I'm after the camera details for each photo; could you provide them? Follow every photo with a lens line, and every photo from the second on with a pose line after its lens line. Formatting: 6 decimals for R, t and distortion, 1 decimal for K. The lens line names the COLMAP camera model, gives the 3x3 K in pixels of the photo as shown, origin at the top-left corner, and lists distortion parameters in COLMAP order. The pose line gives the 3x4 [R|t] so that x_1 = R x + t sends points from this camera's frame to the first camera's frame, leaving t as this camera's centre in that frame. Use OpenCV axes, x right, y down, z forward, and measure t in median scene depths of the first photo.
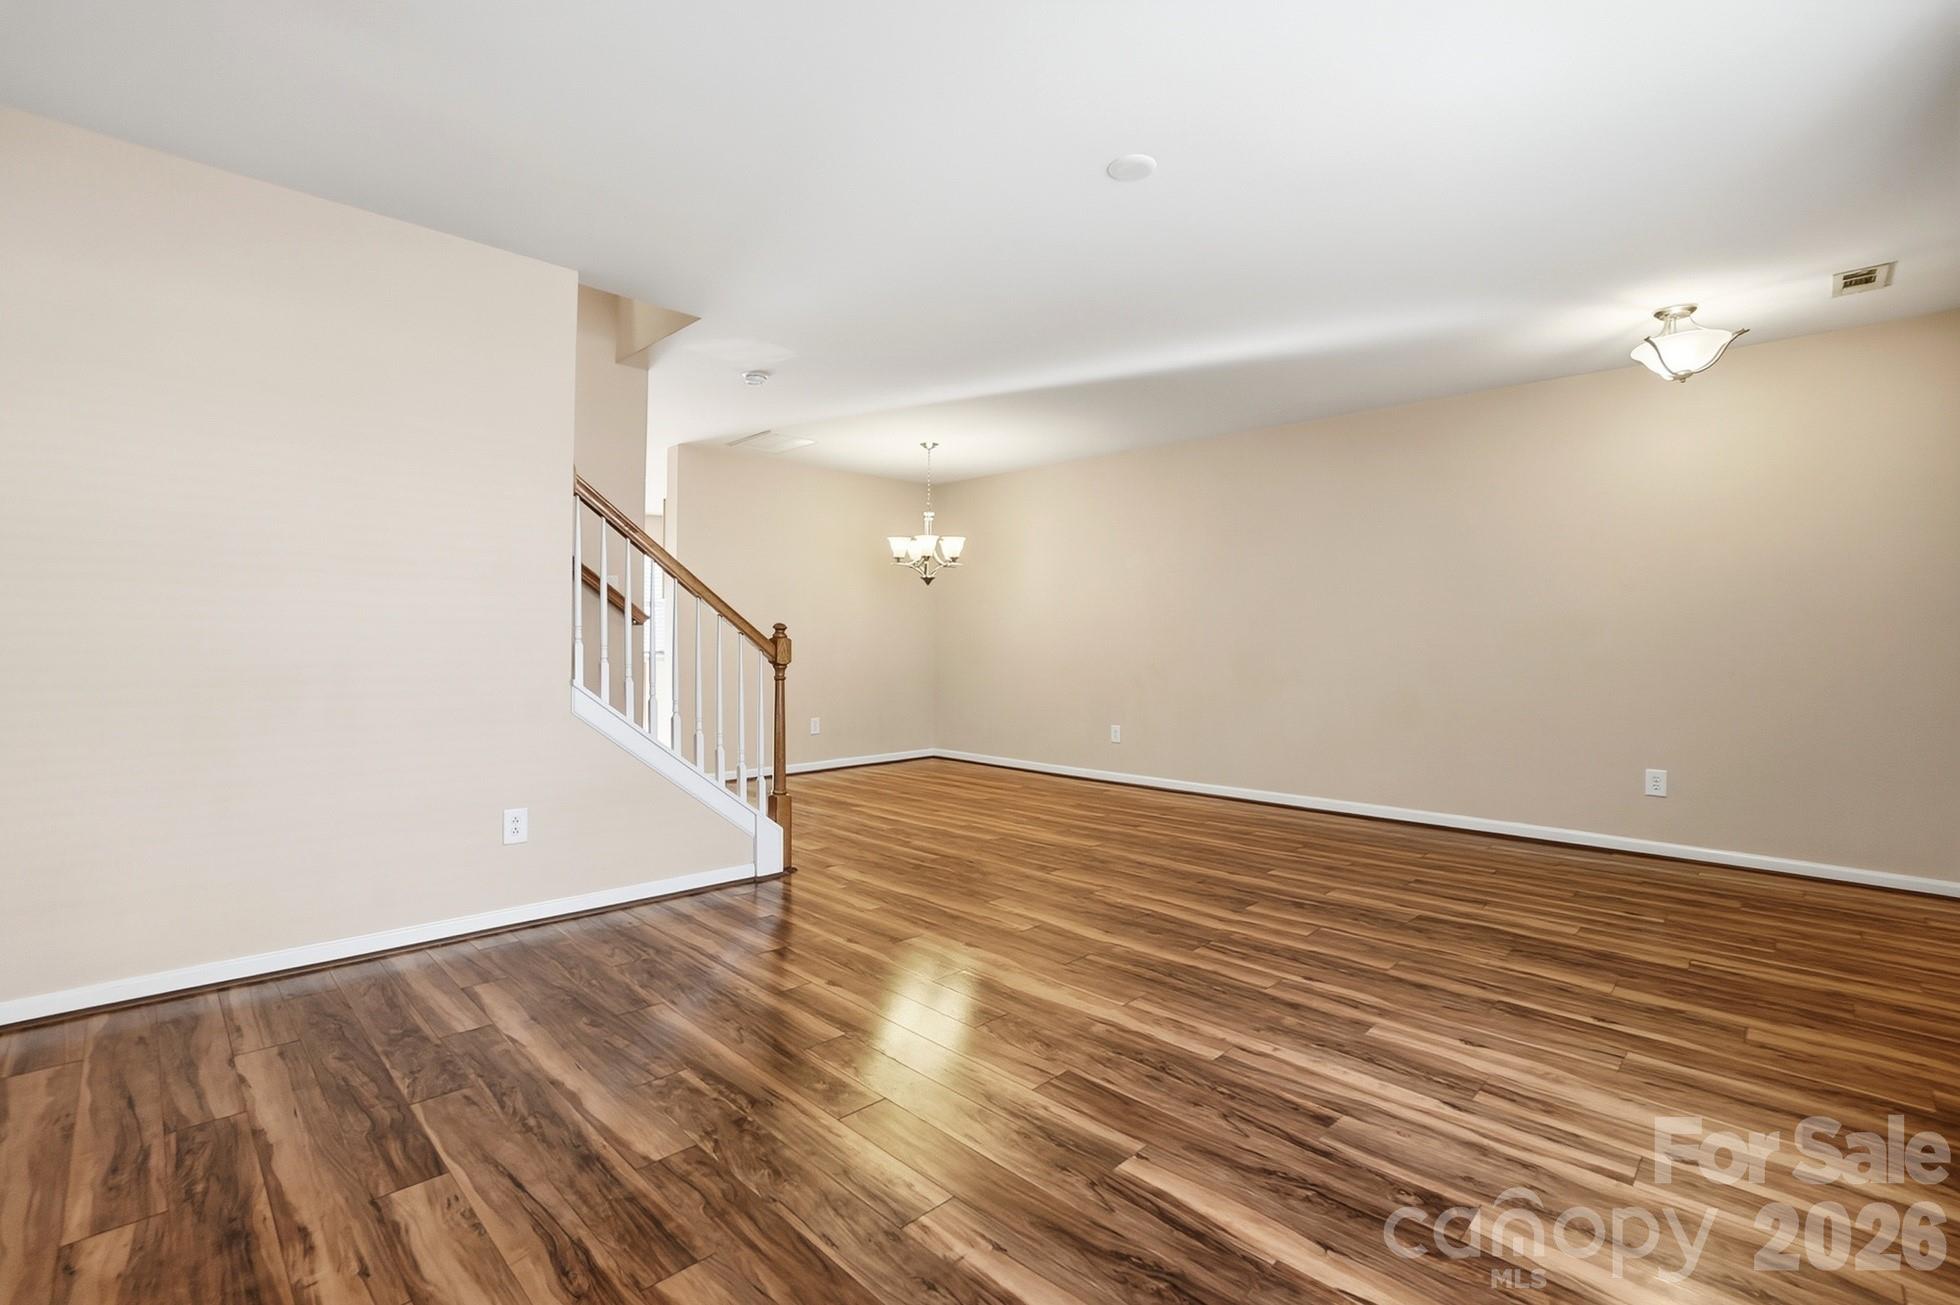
lens RADIAL K [[868.9, 0, 968.5], [0, 868.9, 645.3], [0, 0, 1]] dist [-0.067128, 0.021764]
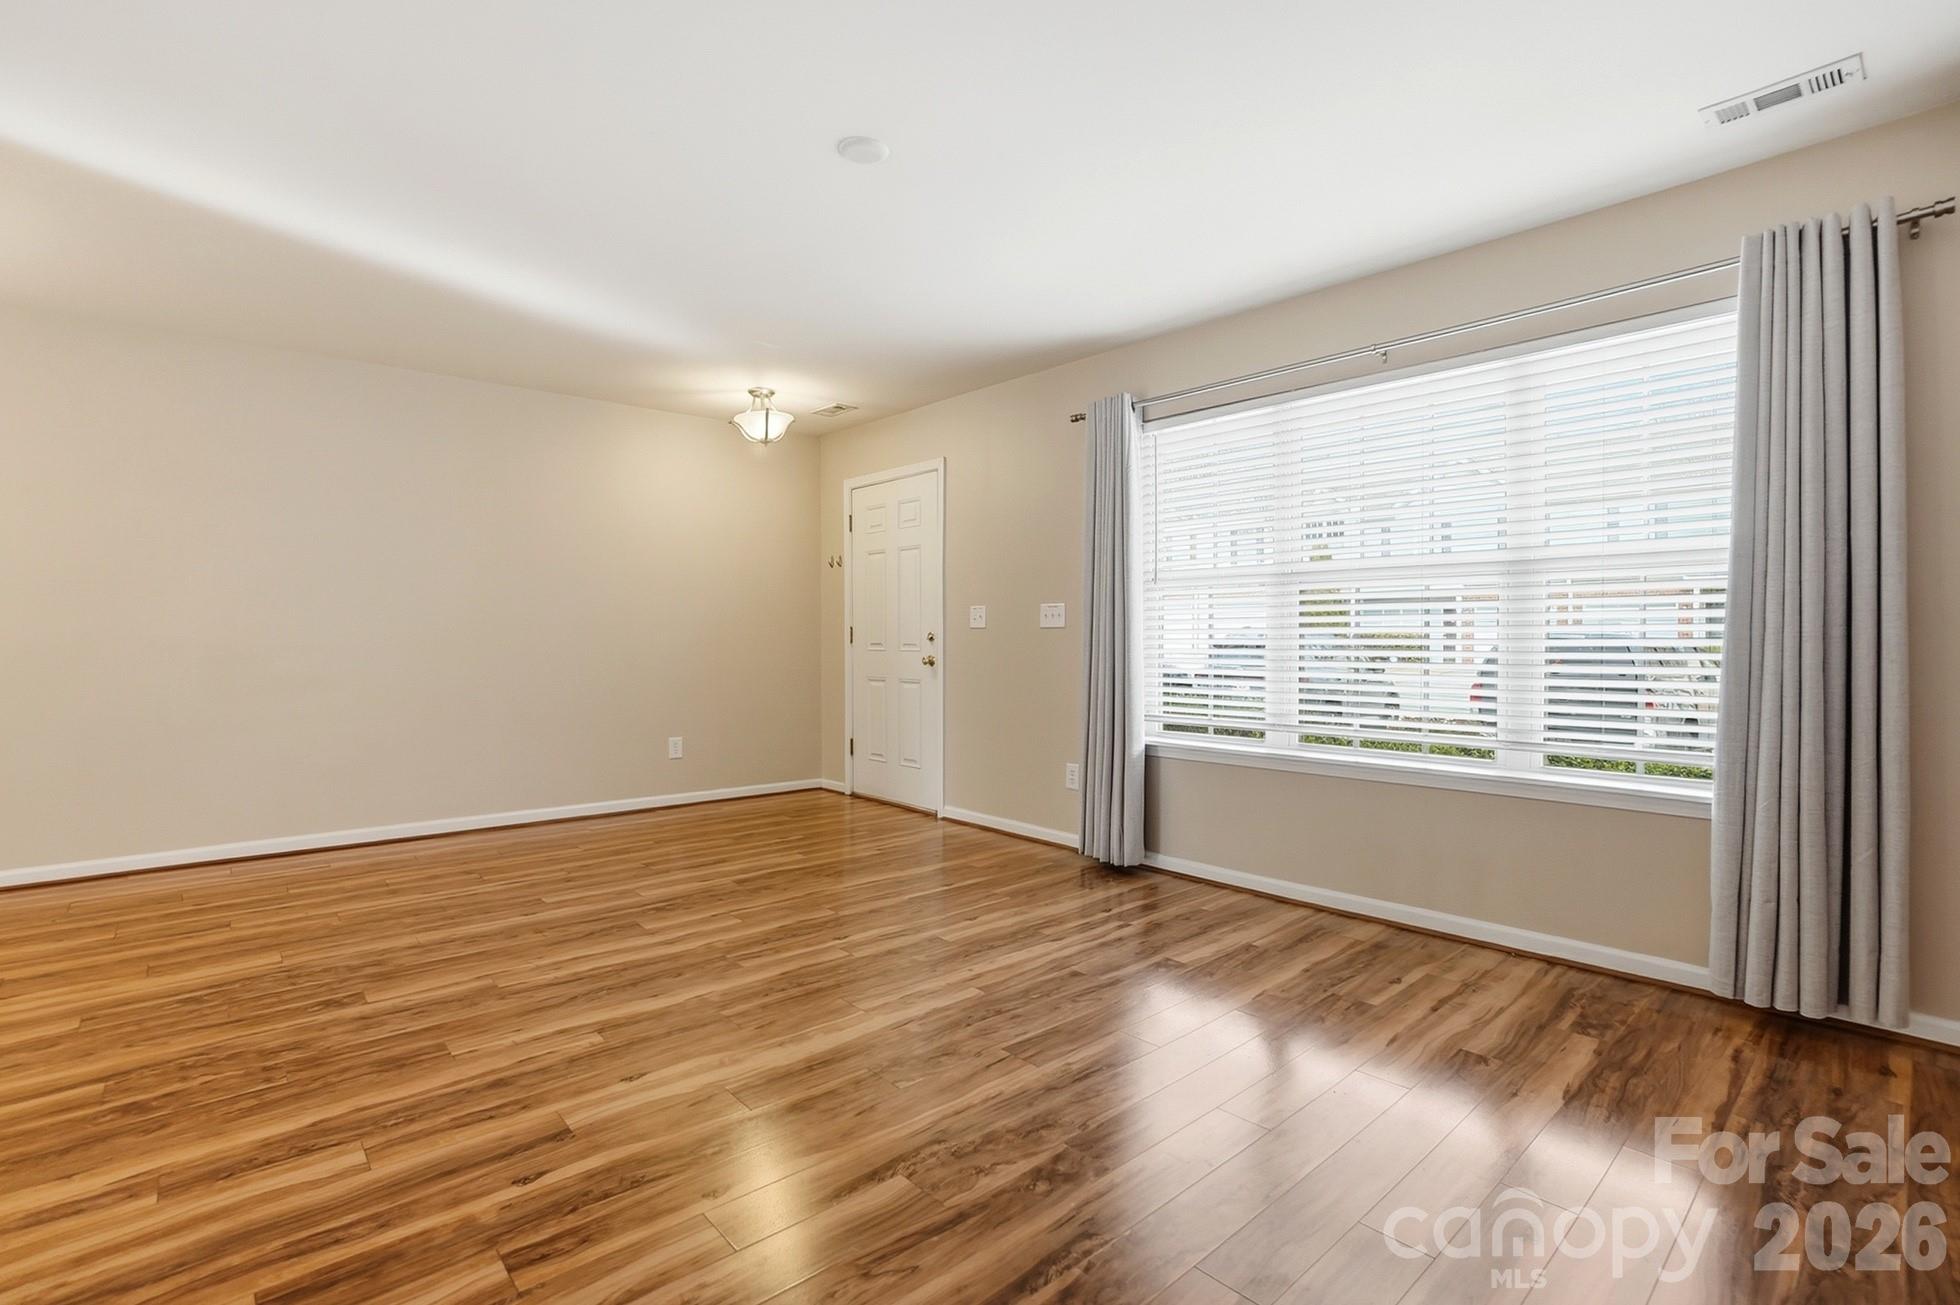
lens RADIAL K [[905.5, 0, 950.9], [0, 905.5, 646.4], [0, 0, 1]] dist [-0.069731, 0.024244]
pose [[0.066439, -0.016873, 0.997648, -0.716143], [0.004330, 0.999852, 0.016622, -0.011773], [-0.997781, 0.003215, 0.066502, 0.724329]]
